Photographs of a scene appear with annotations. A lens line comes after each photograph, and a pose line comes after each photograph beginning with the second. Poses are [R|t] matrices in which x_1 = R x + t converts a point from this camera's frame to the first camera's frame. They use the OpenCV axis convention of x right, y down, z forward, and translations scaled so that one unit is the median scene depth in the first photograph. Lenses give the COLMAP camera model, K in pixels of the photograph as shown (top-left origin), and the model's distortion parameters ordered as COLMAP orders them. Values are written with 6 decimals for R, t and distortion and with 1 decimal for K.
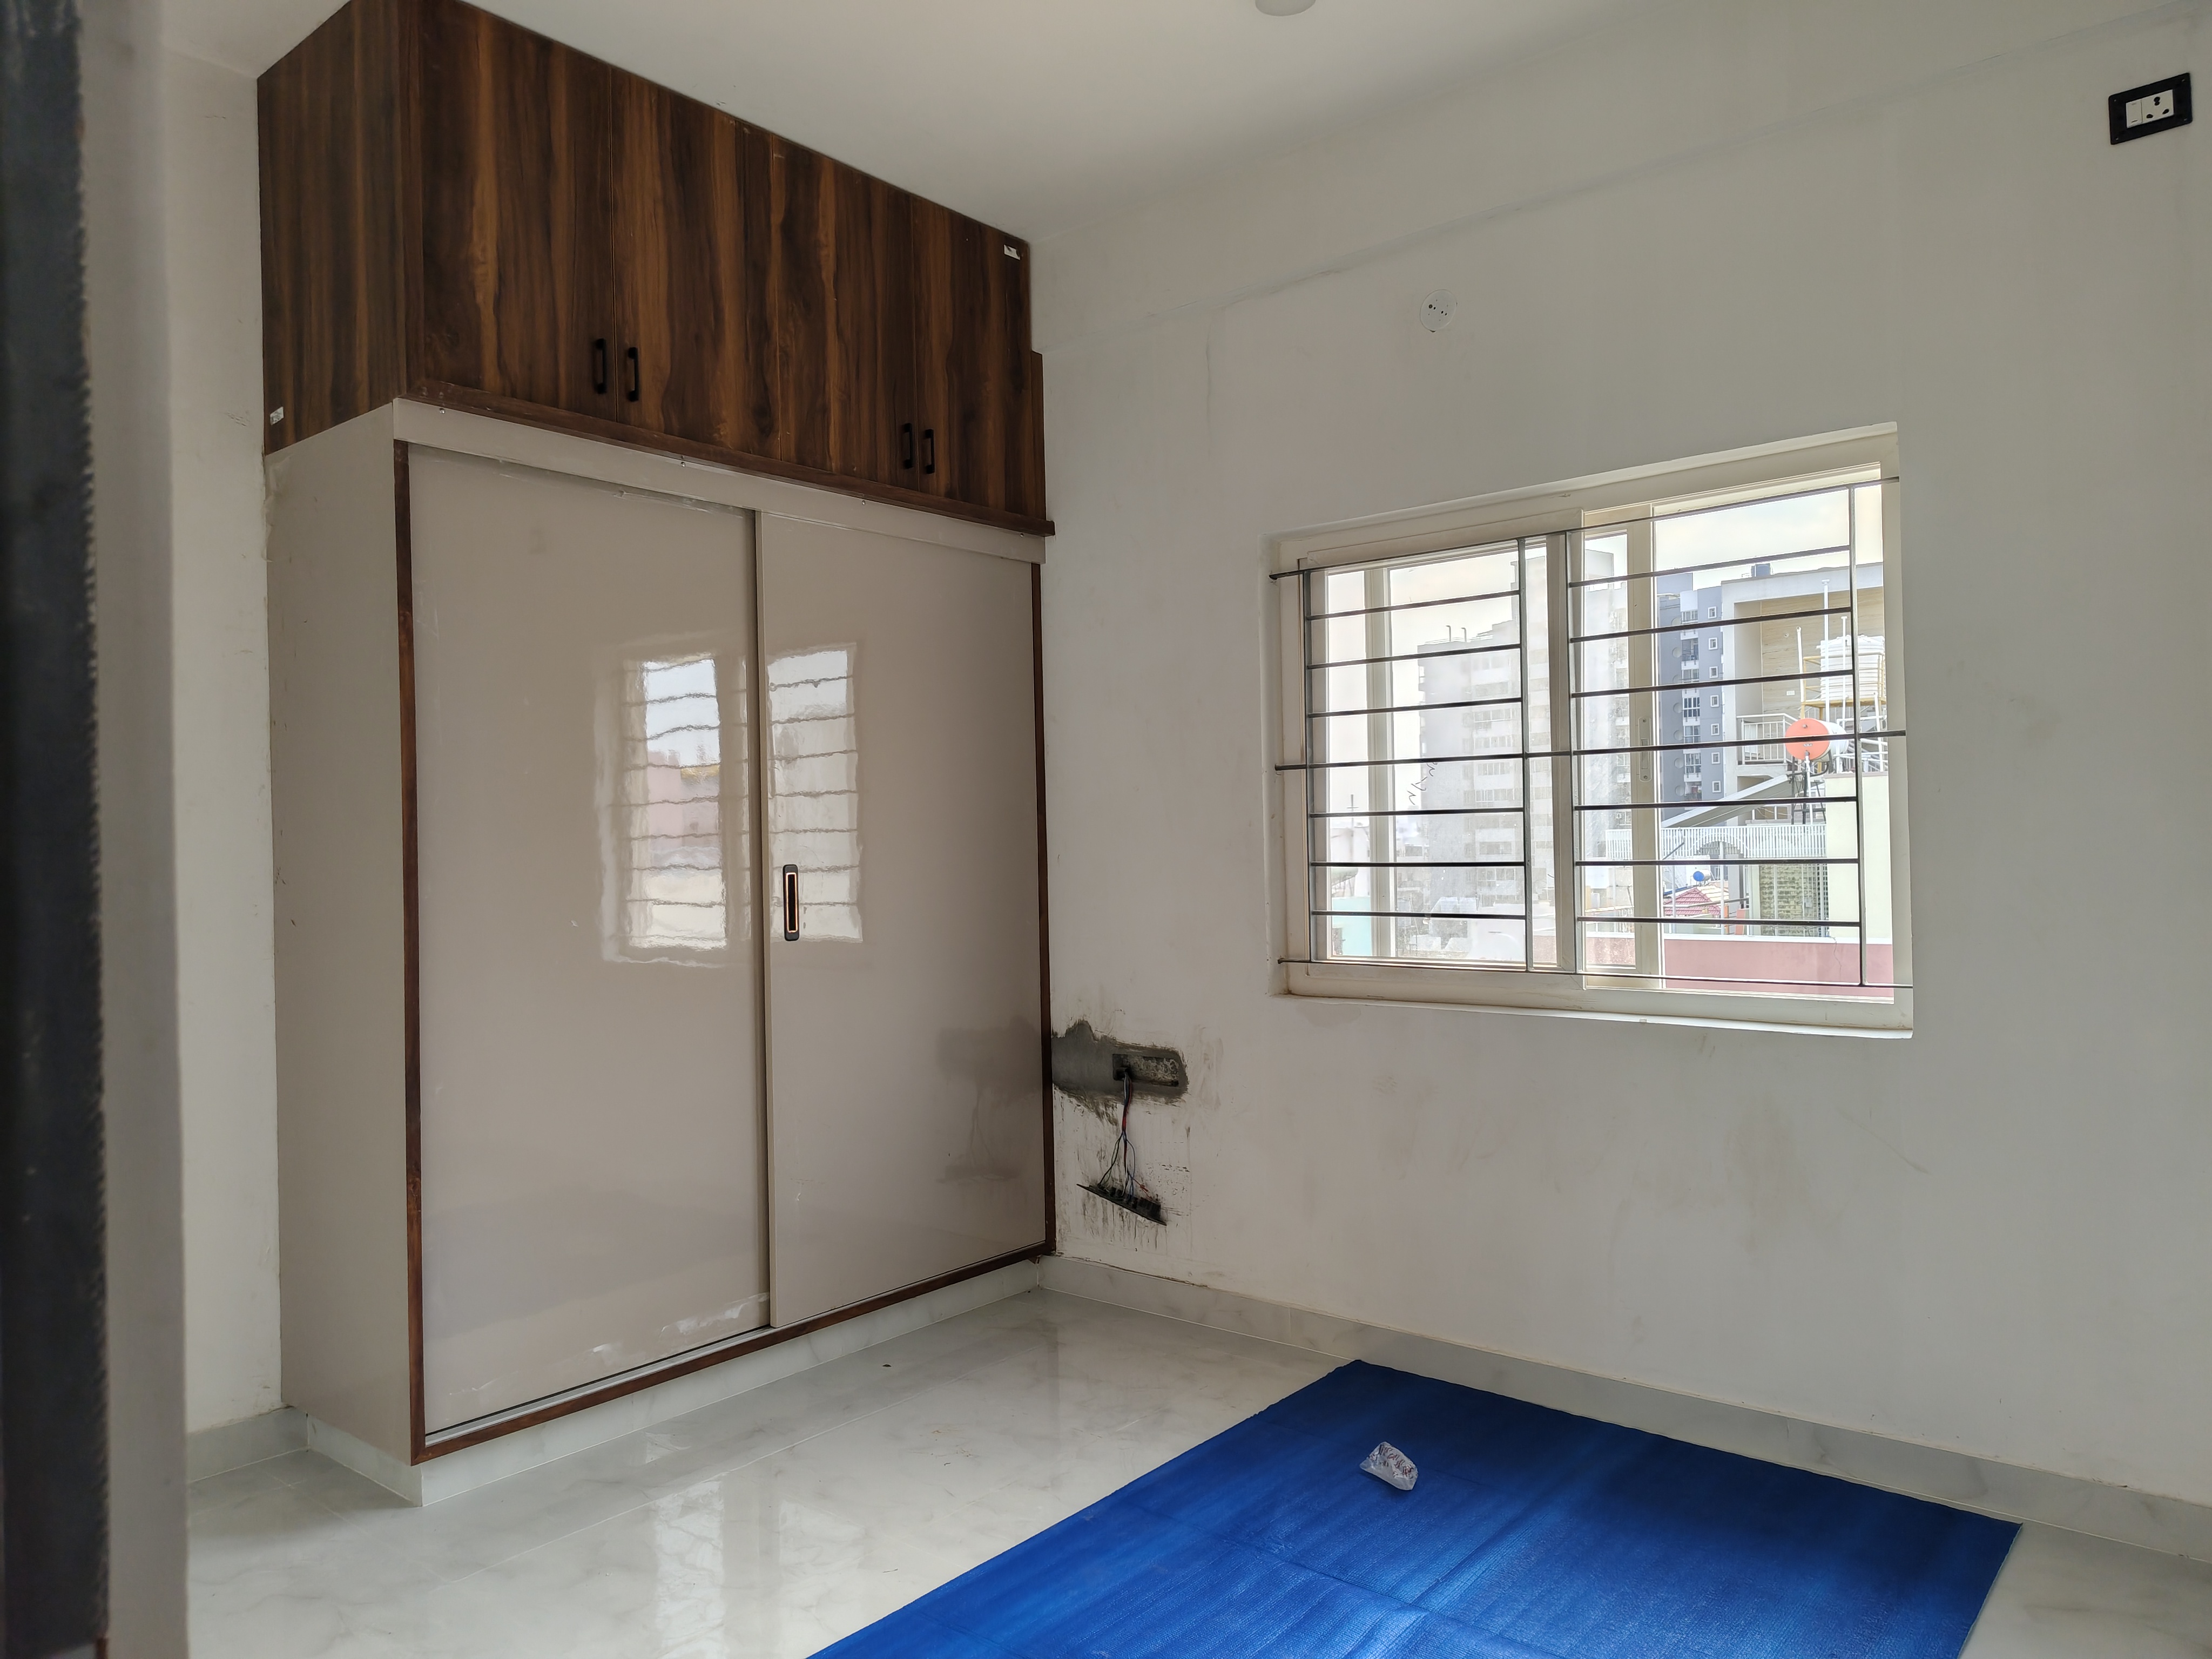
lens RADIAL K [[1484.6, 0, 1106.0], [0, 1484.6, 829.5], [0, 0, 1]] dist [0.002902, 0.000739]
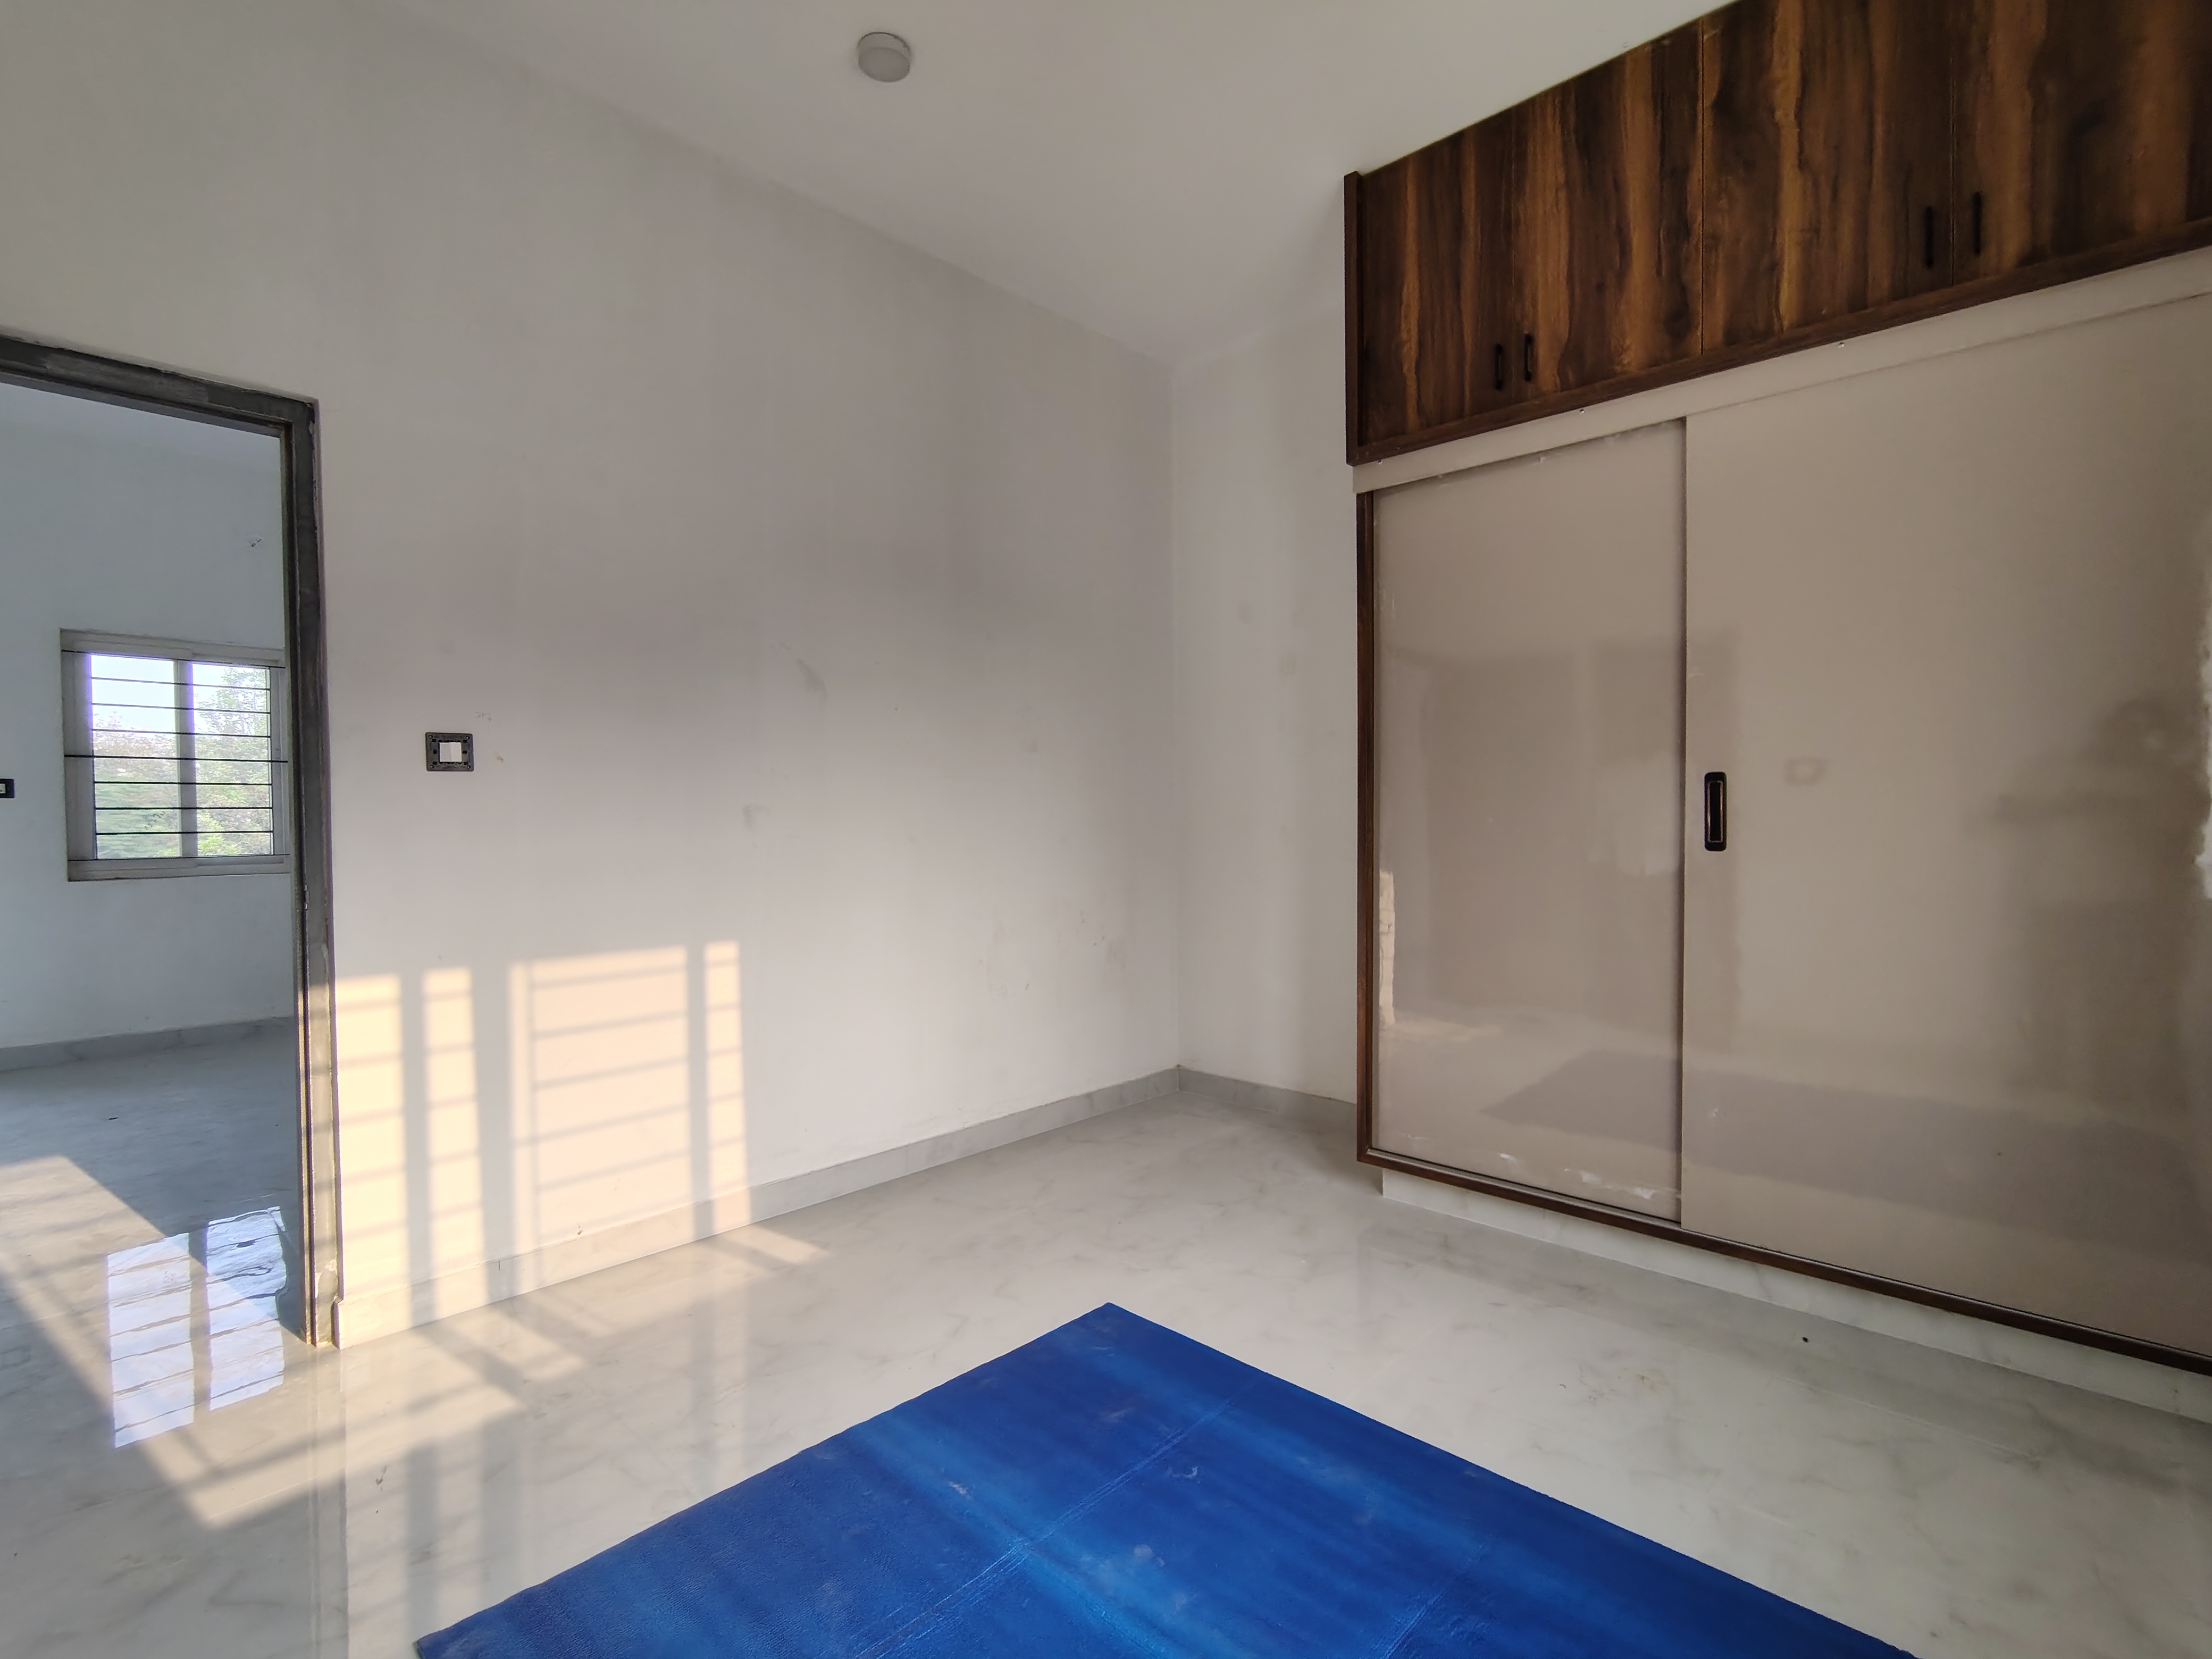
lens RADIAL K [[1051.9, 0, 1106.0], [0, 1051.9, 829.5], [0, 0, 1]] dist [0.000708, -0.000275]
pose [[-0.067895, 0.043198, -0.996757, 0.510828], [0.015359, 0.998989, 0.042249, 0.026795], [0.997574, -0.012441, -0.068489, 0.660634]]
